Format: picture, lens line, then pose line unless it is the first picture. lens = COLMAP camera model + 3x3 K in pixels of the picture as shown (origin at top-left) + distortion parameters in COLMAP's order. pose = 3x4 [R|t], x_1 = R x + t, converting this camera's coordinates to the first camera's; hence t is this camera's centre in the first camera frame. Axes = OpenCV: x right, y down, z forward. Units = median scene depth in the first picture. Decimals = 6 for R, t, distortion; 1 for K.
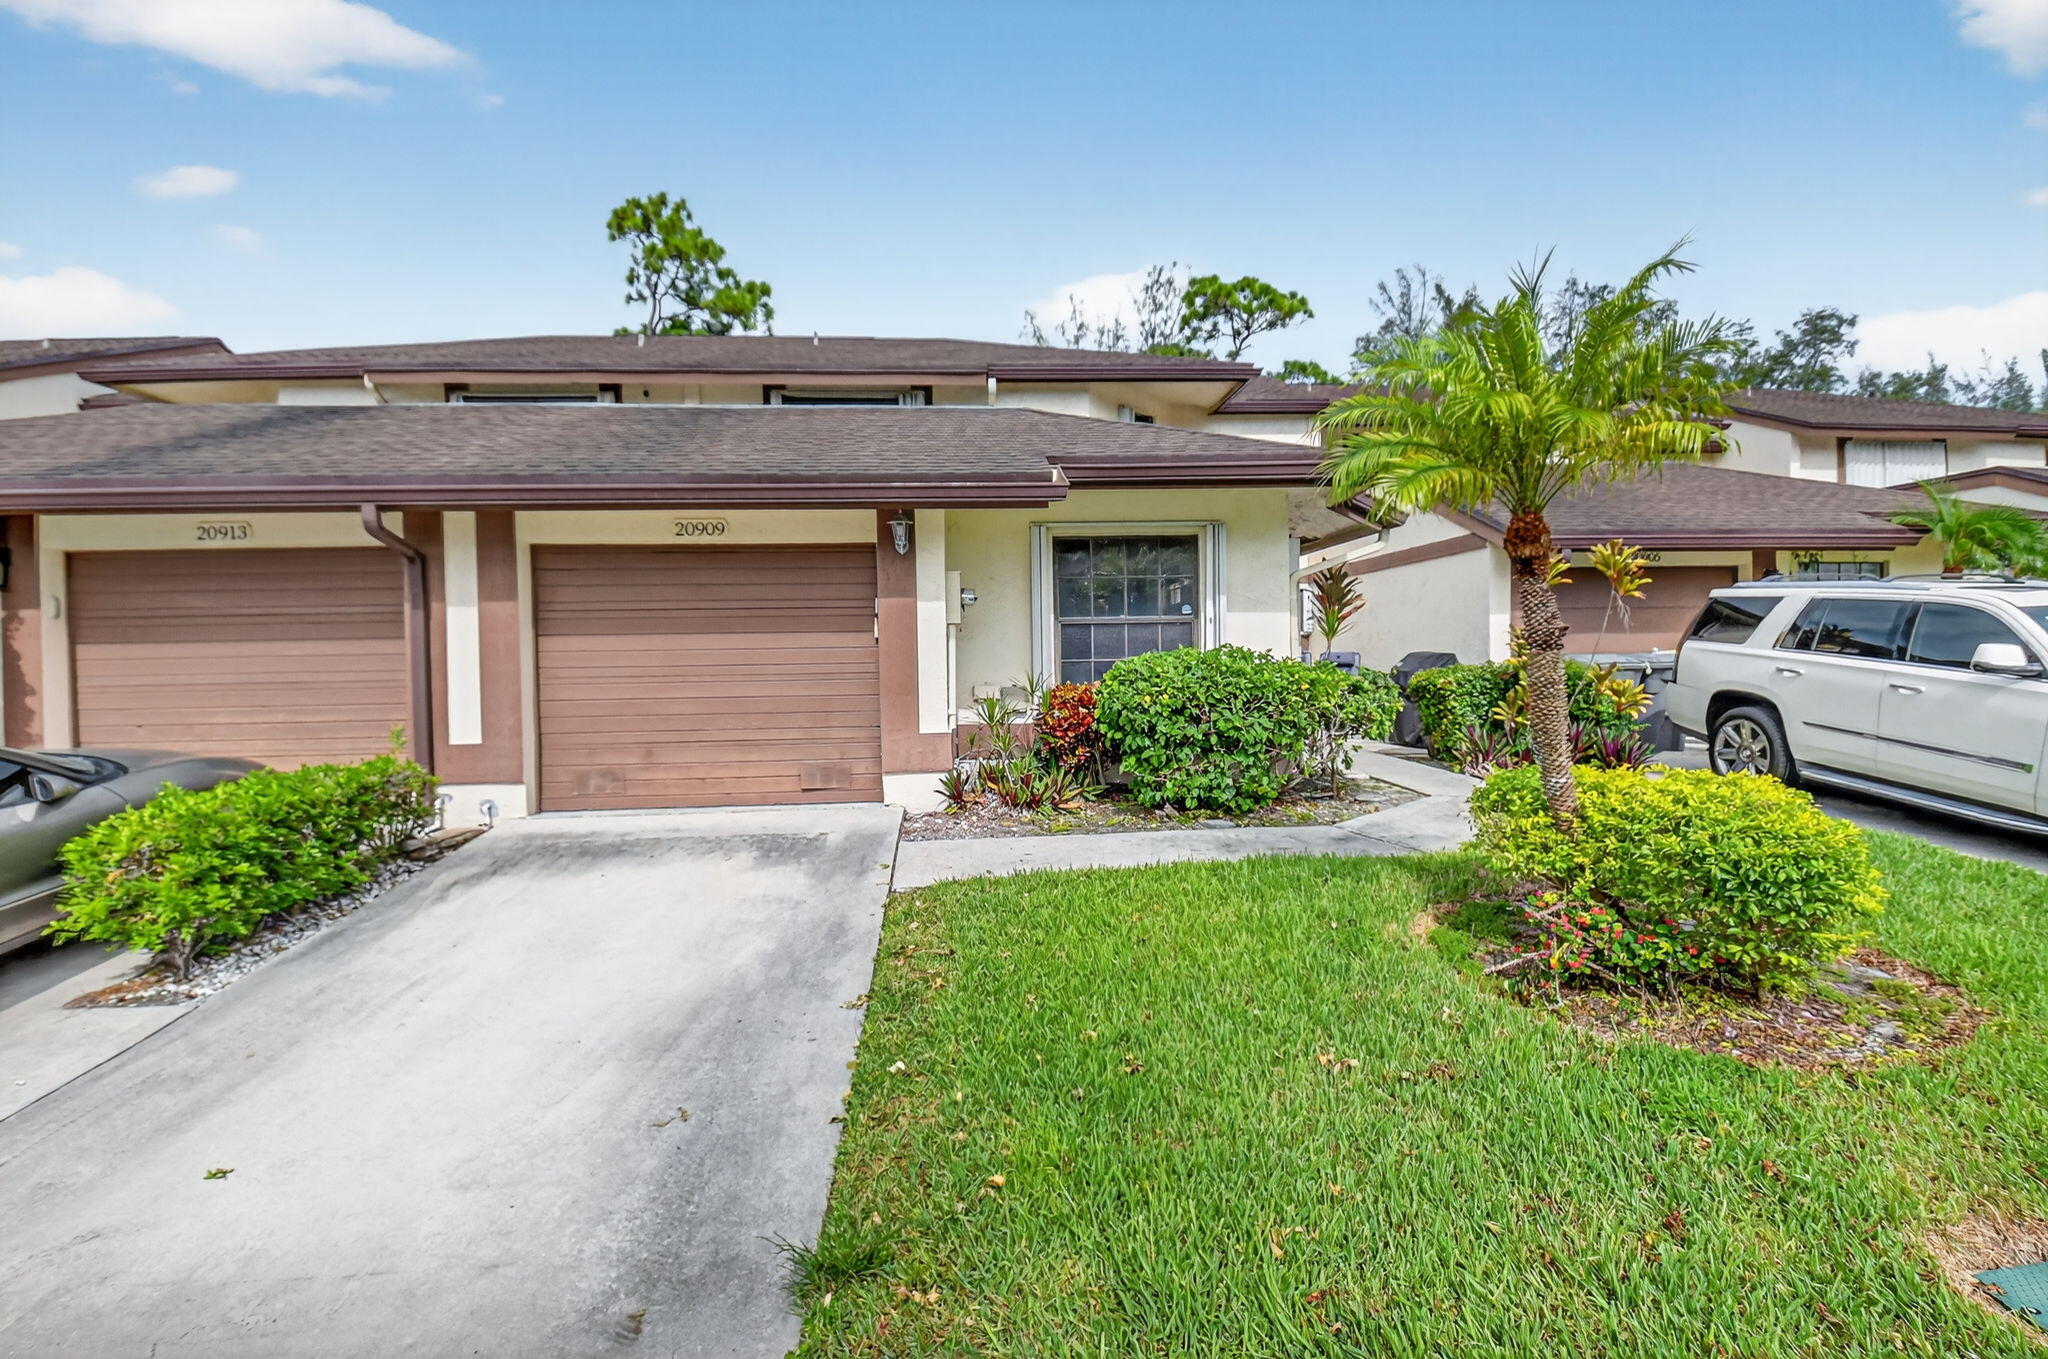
lens RADIAL K [[949.0, 0, 1019.5], [0, 949.0, 681.2], [0, 0, 1]] dist [0.022196, -0.043765]
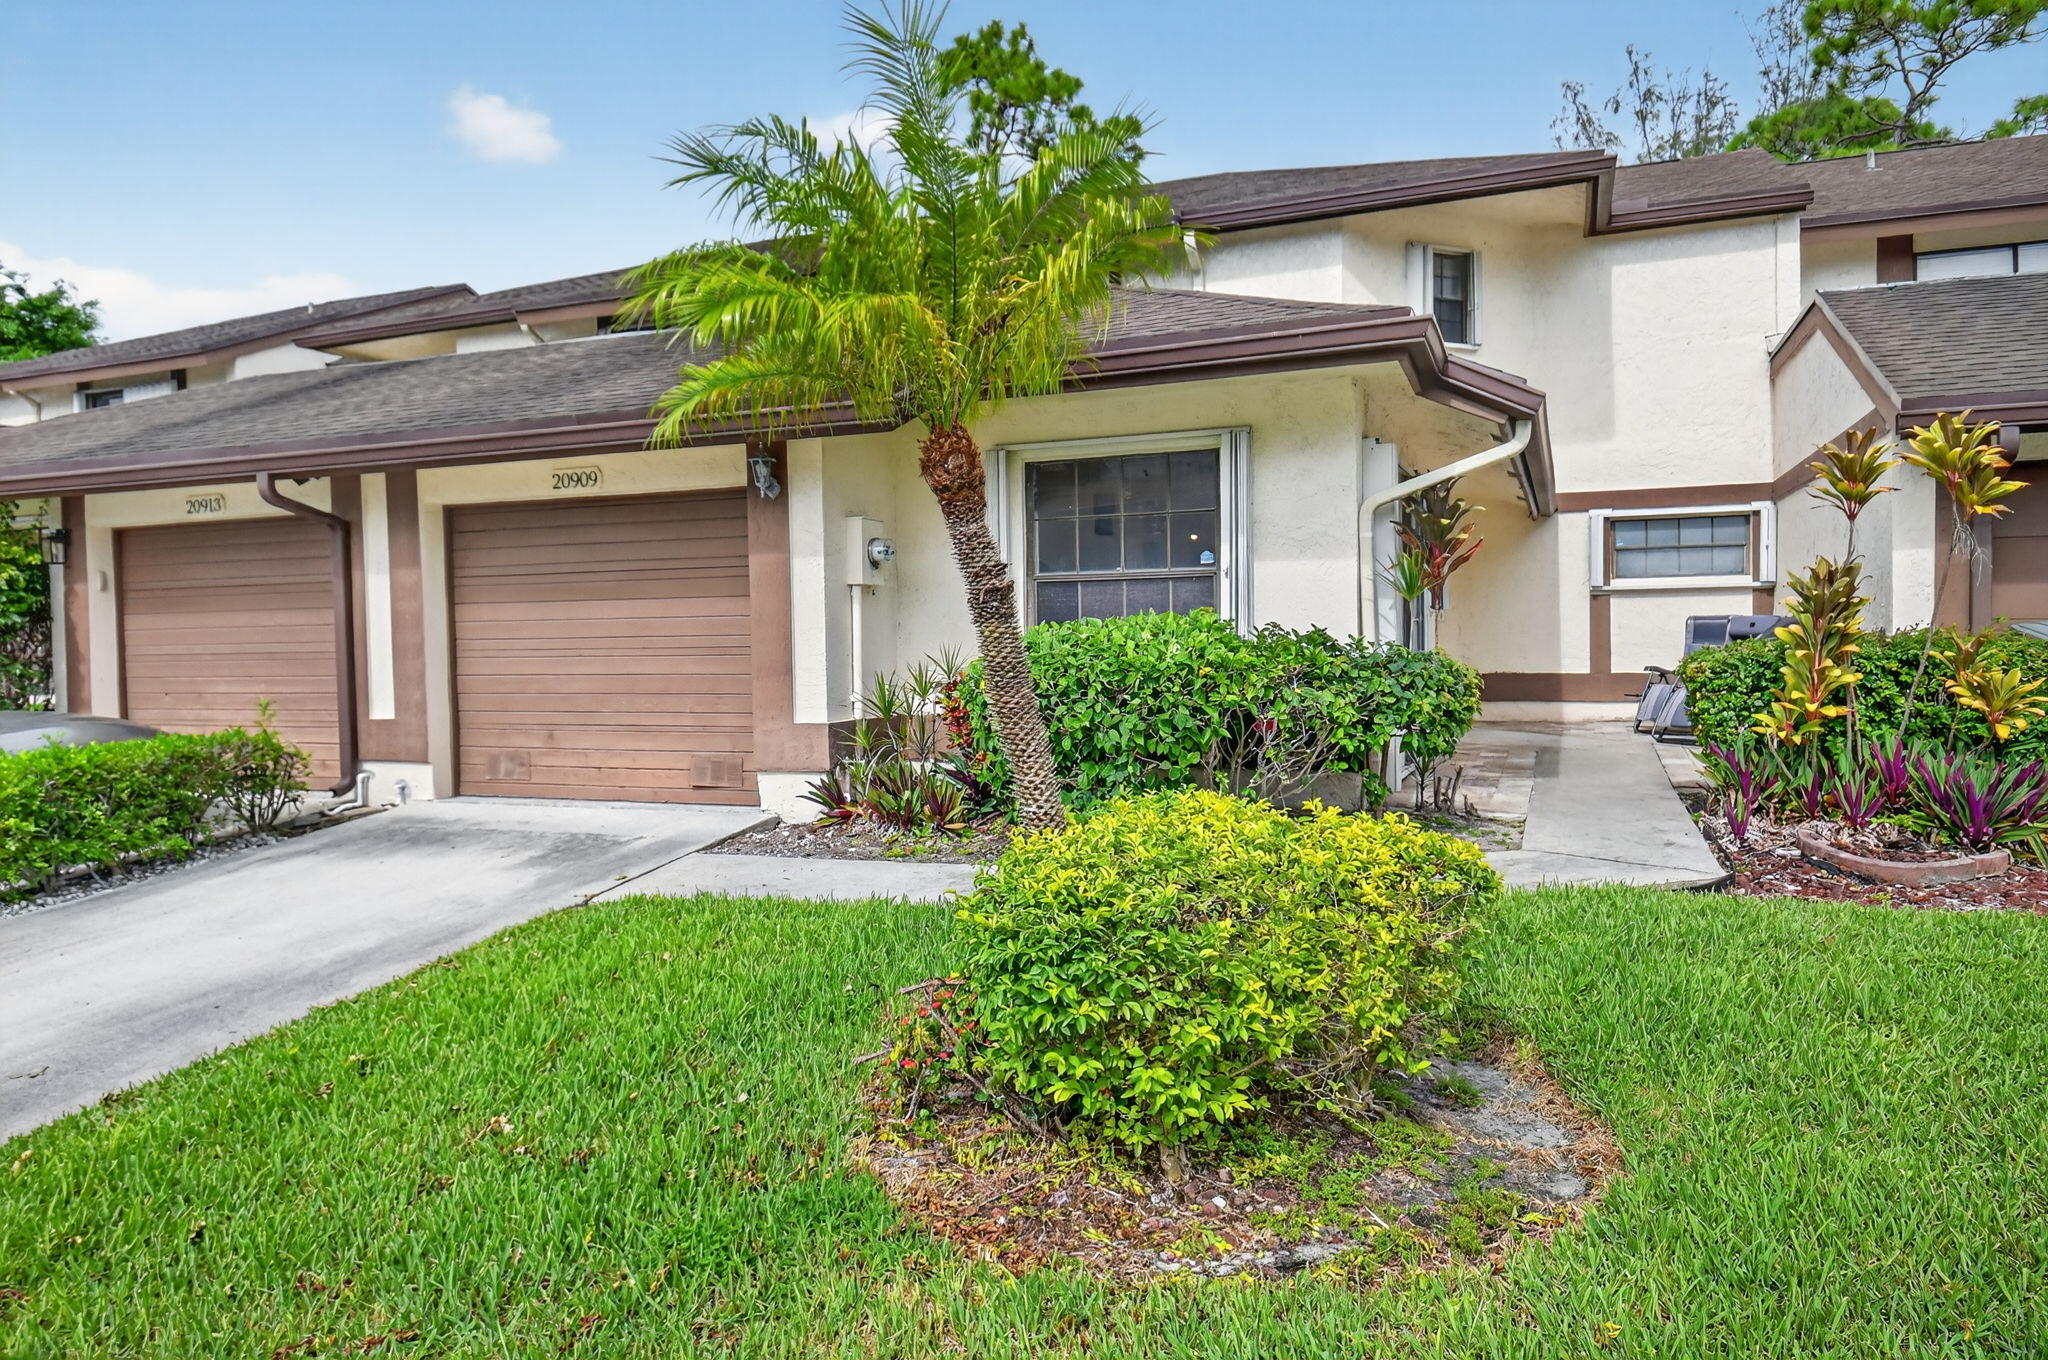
lens RADIAL K [[1344.9, 0, 1024.0], [0, 1344.9, 680.0], [0, 0, 1]] dist [0.030893, -0.041681]
pose [[0.896922, 0.017192, -0.441854, 0.567336], [-0.009377, 0.999759, 0.019865, -0.005708], [0.442089, -0.013674, 0.896867, 0.072691]]
